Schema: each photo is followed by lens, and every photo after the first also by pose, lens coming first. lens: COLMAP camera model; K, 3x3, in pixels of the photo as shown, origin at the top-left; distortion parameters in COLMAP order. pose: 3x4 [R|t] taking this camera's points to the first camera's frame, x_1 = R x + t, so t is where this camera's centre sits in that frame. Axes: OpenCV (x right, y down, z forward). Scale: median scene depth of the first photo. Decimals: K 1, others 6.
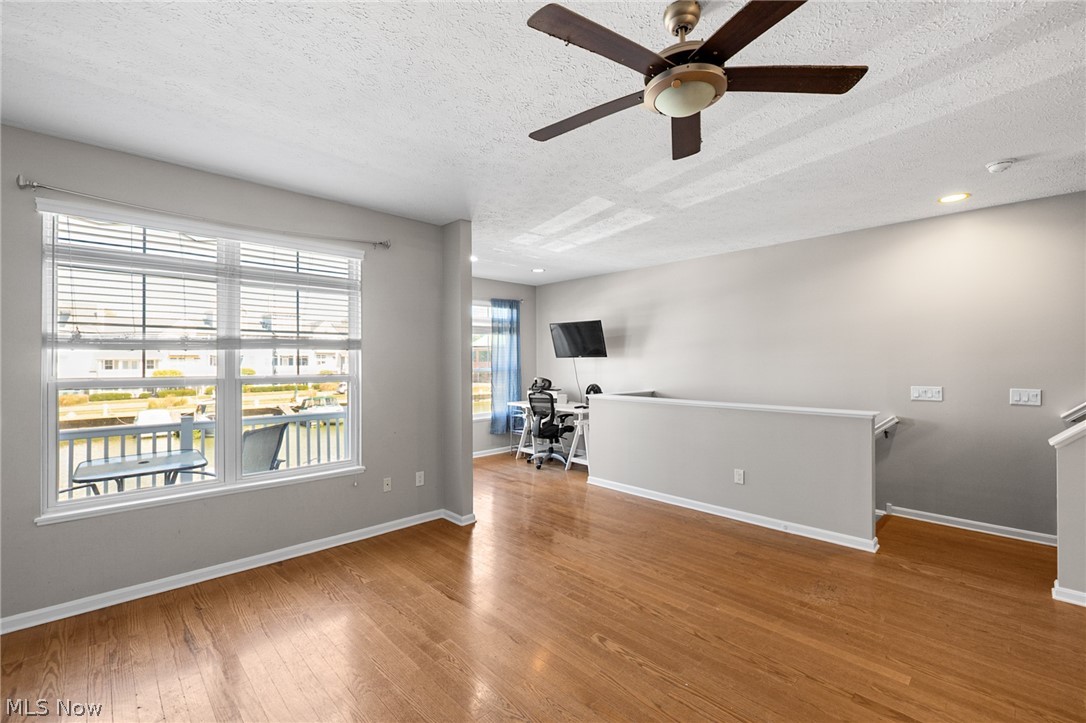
lens RADIAL K [[457.9, 0, 542.2], [0, 457.9, 364.1], [0, 0, 1]] dist [0.003369, -0.000805]
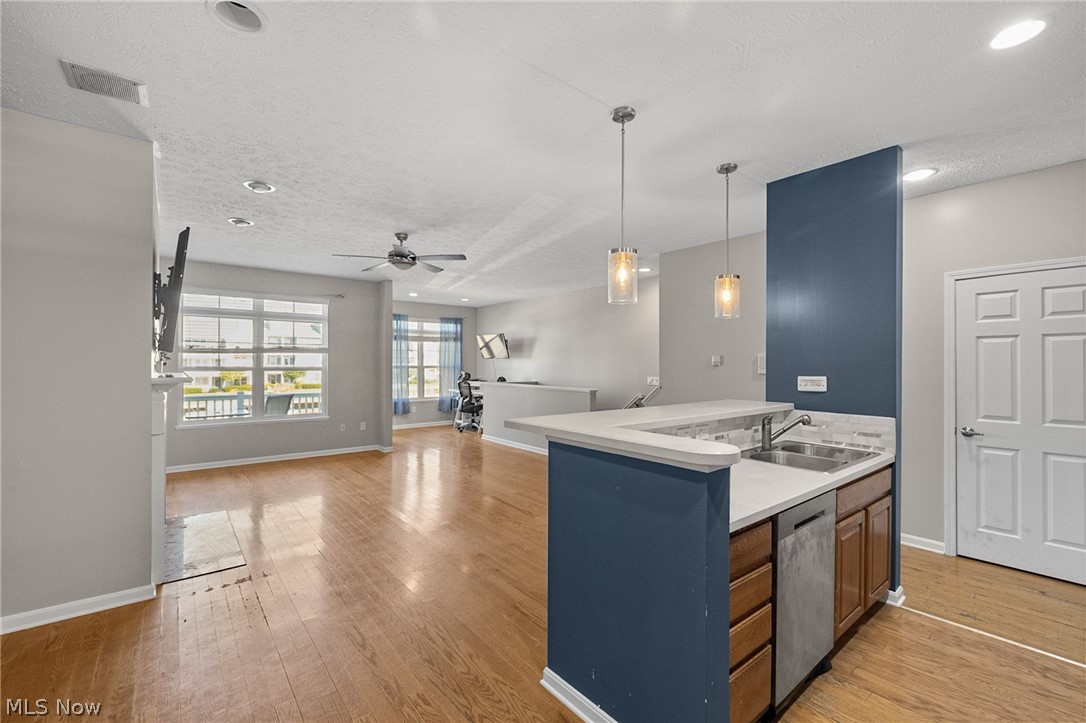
lens RADIAL K [[457.9, 0, 542.2], [0, 457.9, 364.1], [0, 0, 1]] dist [0.003369, -0.000805]
pose [[0.996056, 0.007145, -0.088438, 0.378595], [-0.007384, 0.999970, -0.002385, 0.005869], [0.088418, 0.003029, 0.996079, -0.459477]]
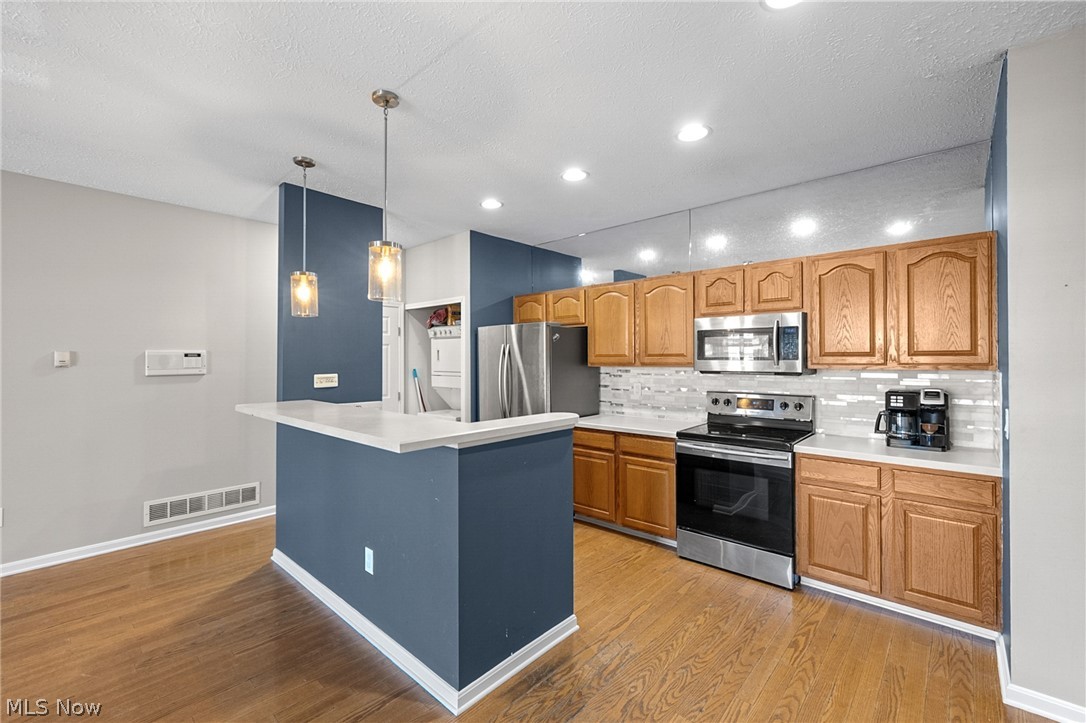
lens RADIAL K [[457.9, 0, 542.2], [0, 457.9, 364.1], [0, 0, 1]] dist [0.003369, -0.000805]
pose [[-0.072127, -0.005312, 0.997381, 0.055924], [0.005159, 0.999970, 0.005699, 0.001762], [-0.997382, 0.005556, -0.072097, -0.174825]]
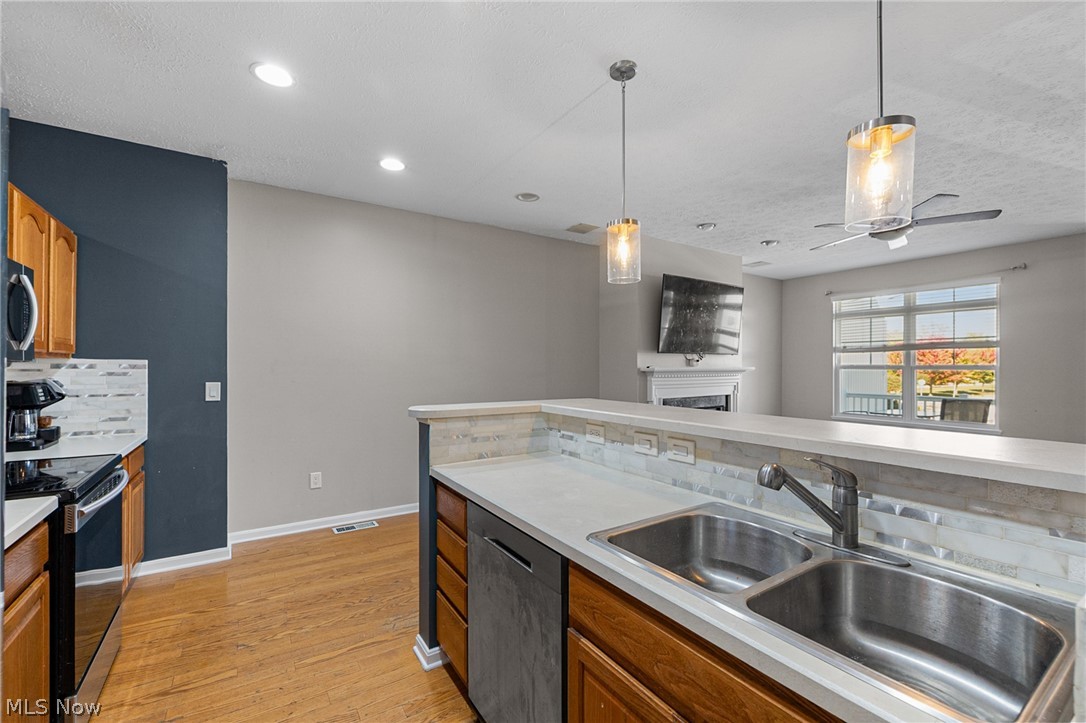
lens RADIAL K [[457.9, 0, 542.2], [0, 457.9, 364.1], [0, 0, 1]] dist [0.003369, -0.000805]
pose [[-0.176954, -0.002917, -0.984215, 0.746841], [-0.001908, 0.999995, -0.002620, 0.016497], [0.984217, 0.001415, -0.176959, -0.080310]]
